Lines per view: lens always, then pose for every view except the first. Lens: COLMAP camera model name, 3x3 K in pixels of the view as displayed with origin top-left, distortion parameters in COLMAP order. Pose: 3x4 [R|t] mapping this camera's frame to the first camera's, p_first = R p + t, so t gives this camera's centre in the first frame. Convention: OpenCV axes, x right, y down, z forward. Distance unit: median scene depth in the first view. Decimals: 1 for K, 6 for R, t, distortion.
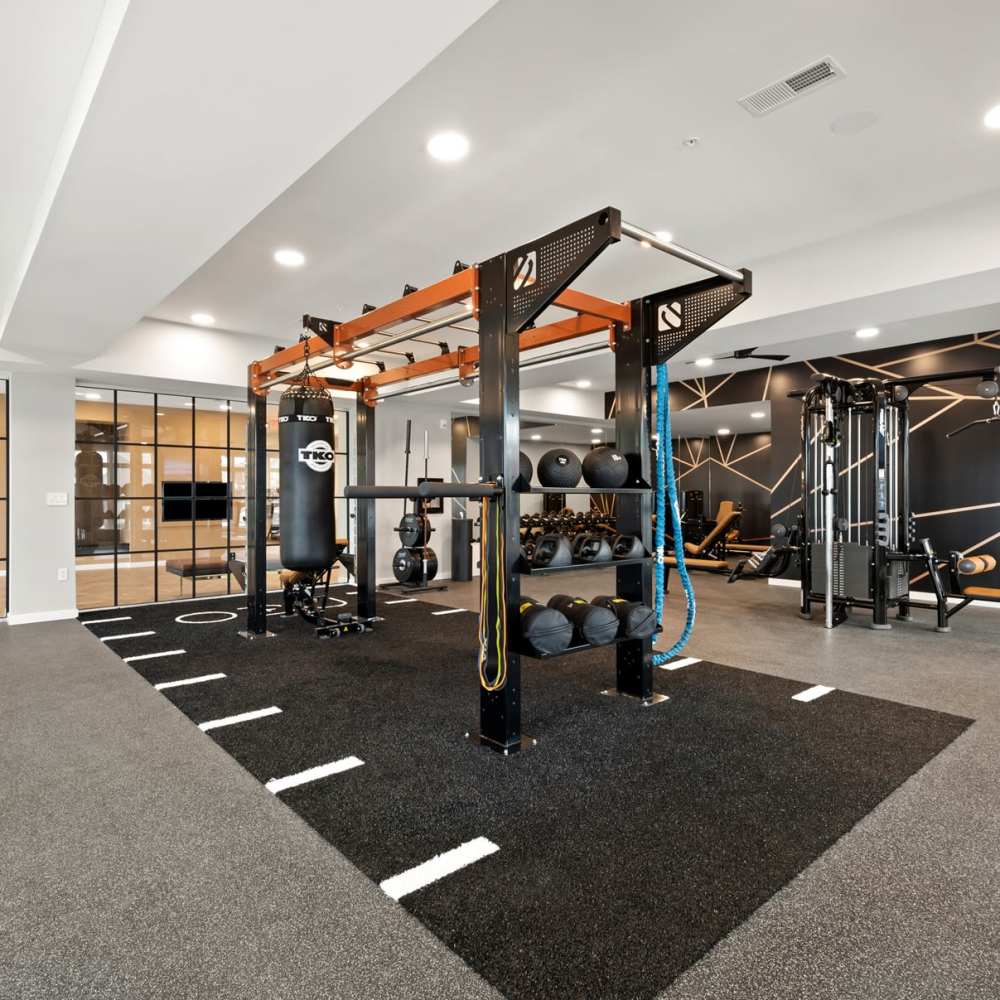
lens RADIAL K [[657.2, 0, 497.9], [0, 657.2, 499.7], [0, 0, 1]] dist [-0.005719, -0.000807]
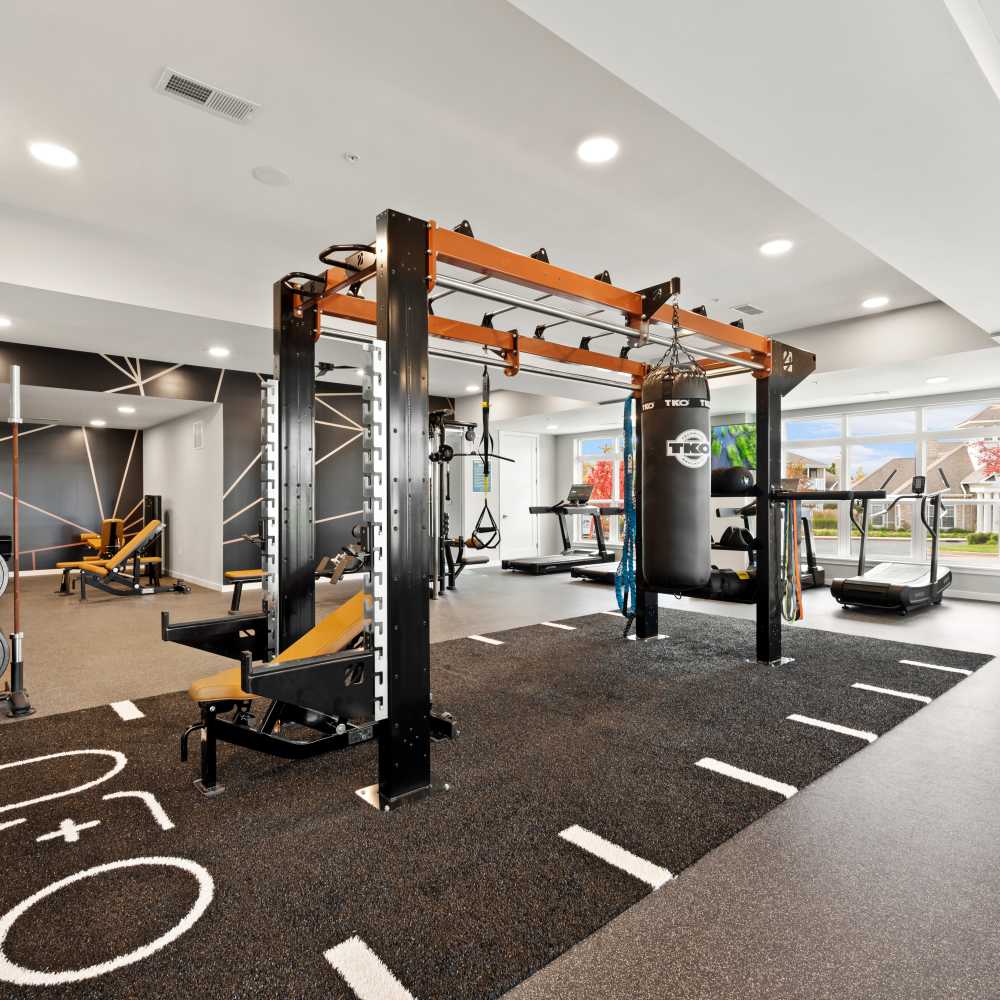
lens RADIAL K [[620.7, 0, 497.0], [0, 620.7, 501.1], [0, 0, 1]] dist [0.004479, 0.000507]
pose [[0.003059, 0.003680, 0.999989, -0.482783], [0.004437, 0.999983, -0.003694, 0.000424], [-0.999985, 0.004448, 0.003043, 0.542776]]
